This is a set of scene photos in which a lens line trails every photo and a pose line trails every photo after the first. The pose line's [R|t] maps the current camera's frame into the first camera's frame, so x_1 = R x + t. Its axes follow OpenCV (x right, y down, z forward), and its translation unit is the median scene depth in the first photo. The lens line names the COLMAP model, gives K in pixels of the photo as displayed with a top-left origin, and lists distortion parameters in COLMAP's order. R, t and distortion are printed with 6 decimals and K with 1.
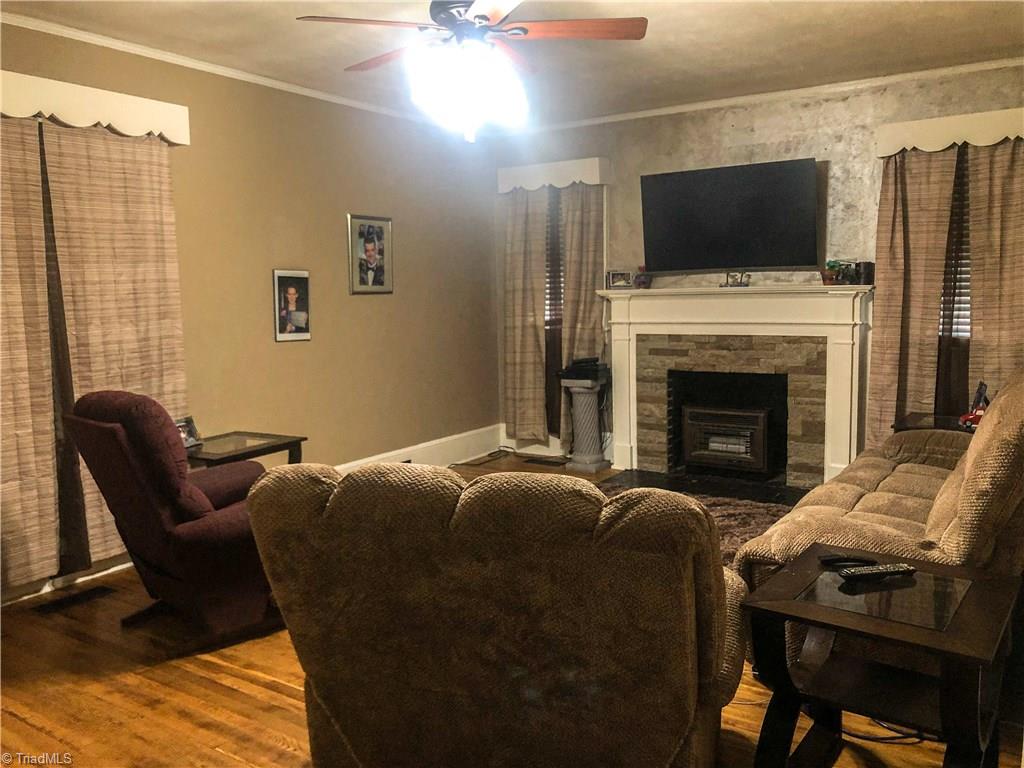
lens RADIAL K [[832.5, 0, 514.3], [0, 832.5, 380.3], [0, 0, 1]] dist [0.063136, -0.102848]
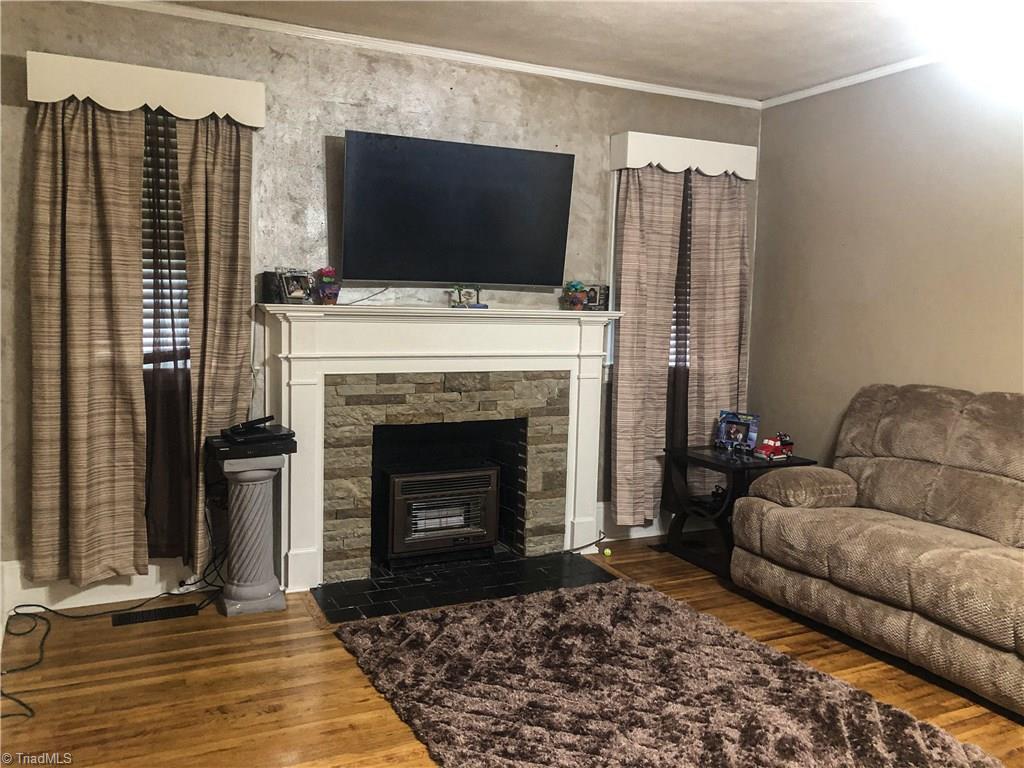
lens RADIAL K [[832.5, 0, 514.3], [0, 832.5, 380.3], [0, 0, 1]] dist [0.063136, -0.102848]
pose [[0.504777, -0.050334, 0.861781, -0.349476], [0.059940, 0.997933, 0.023177, -0.059788], [-0.861166, 0.039956, 0.506751, 0.576631]]
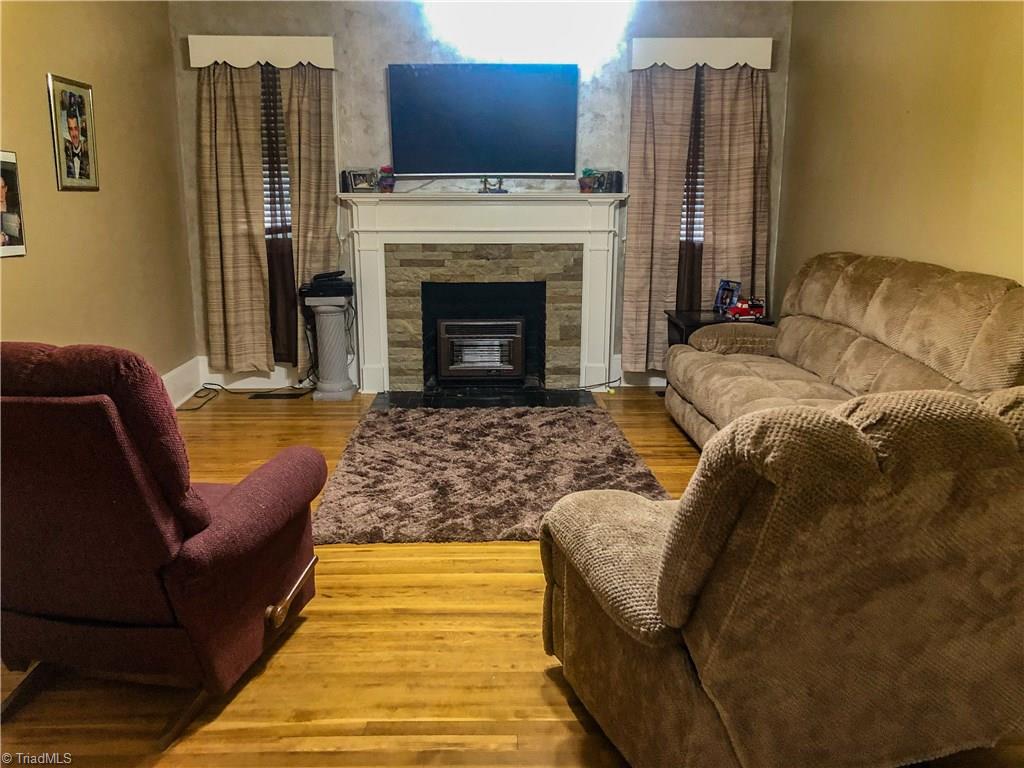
lens RADIAL K [[830.4, 0, 510.9], [0, 830.4, 374.4], [0, 0, 1]] dist [0.089573, -0.197209]
pose [[0.817251, -0.100885, 0.567383, -0.283381], [0.047179, 0.992965, 0.108602, -0.006266], [-0.574347, -0.061987, 0.816261, 0.179342]]
